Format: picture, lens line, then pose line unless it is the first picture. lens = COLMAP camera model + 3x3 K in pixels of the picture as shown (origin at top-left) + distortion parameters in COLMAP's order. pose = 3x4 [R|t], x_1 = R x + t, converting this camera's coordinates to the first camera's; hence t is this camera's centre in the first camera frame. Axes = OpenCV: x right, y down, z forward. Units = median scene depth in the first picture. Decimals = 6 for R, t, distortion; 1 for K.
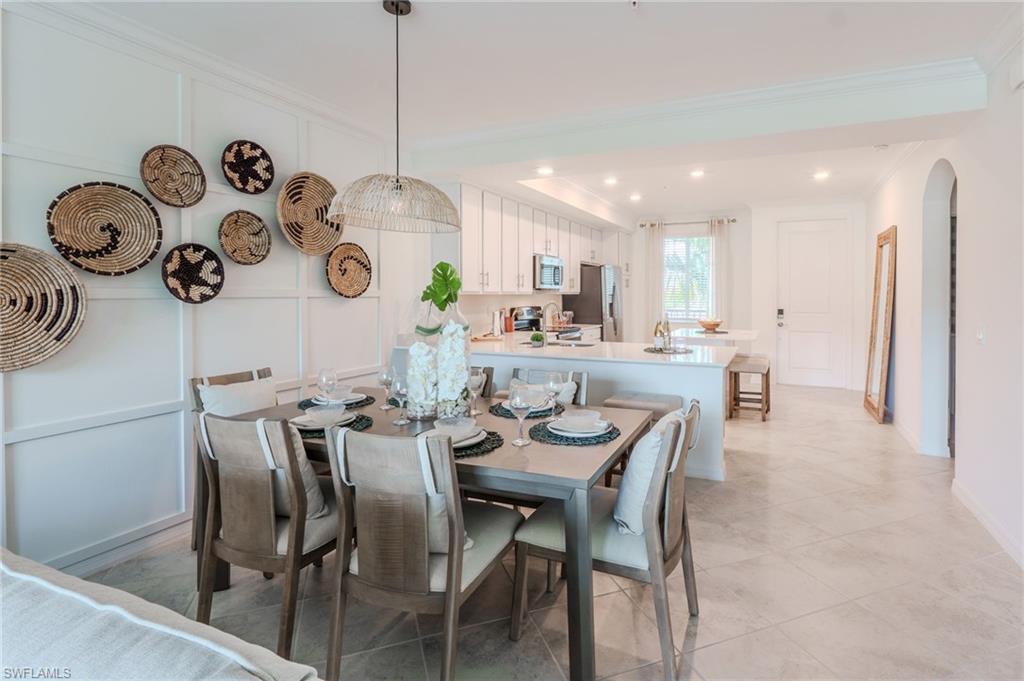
lens RADIAL K [[514.3, 0, 576.8], [0, 514.3, 313.0], [0, 0, 1]] dist [0.001892, 0.000471]
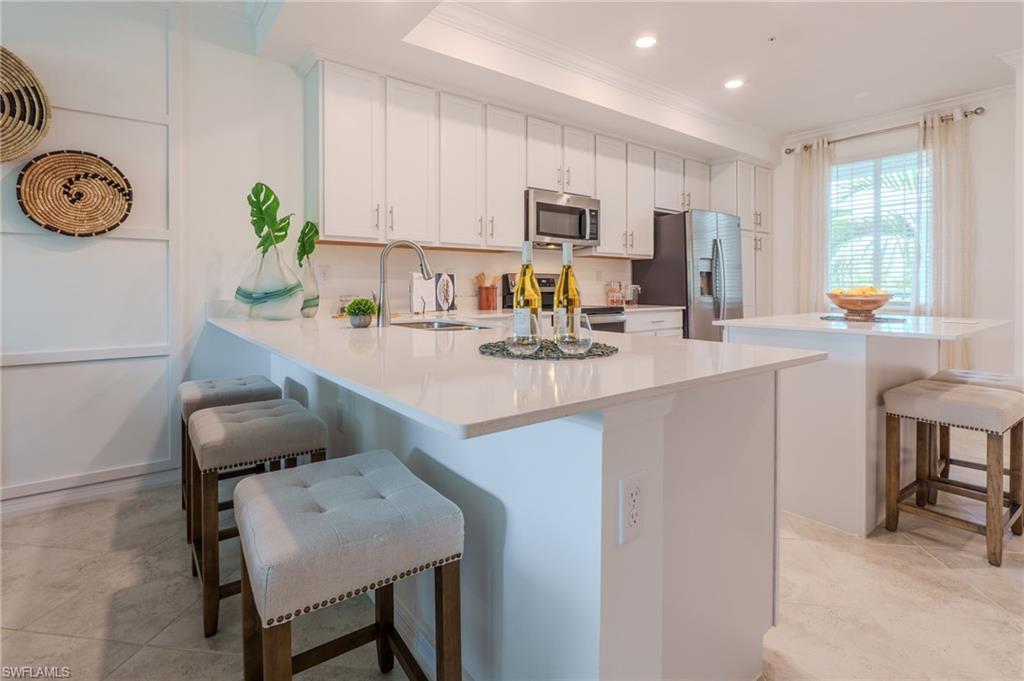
lens RADIAL K [[502.0, 0, 522.0], [0, 502.0, 294.5], [0, 0, 1]] dist [0.002354, -0.002319]
pose [[0.865030, 0.004246, -0.501701, 0.225402], [-0.016330, 0.999673, -0.019696, 0.029354], [0.501454, 0.025230, 0.864817, 0.470496]]
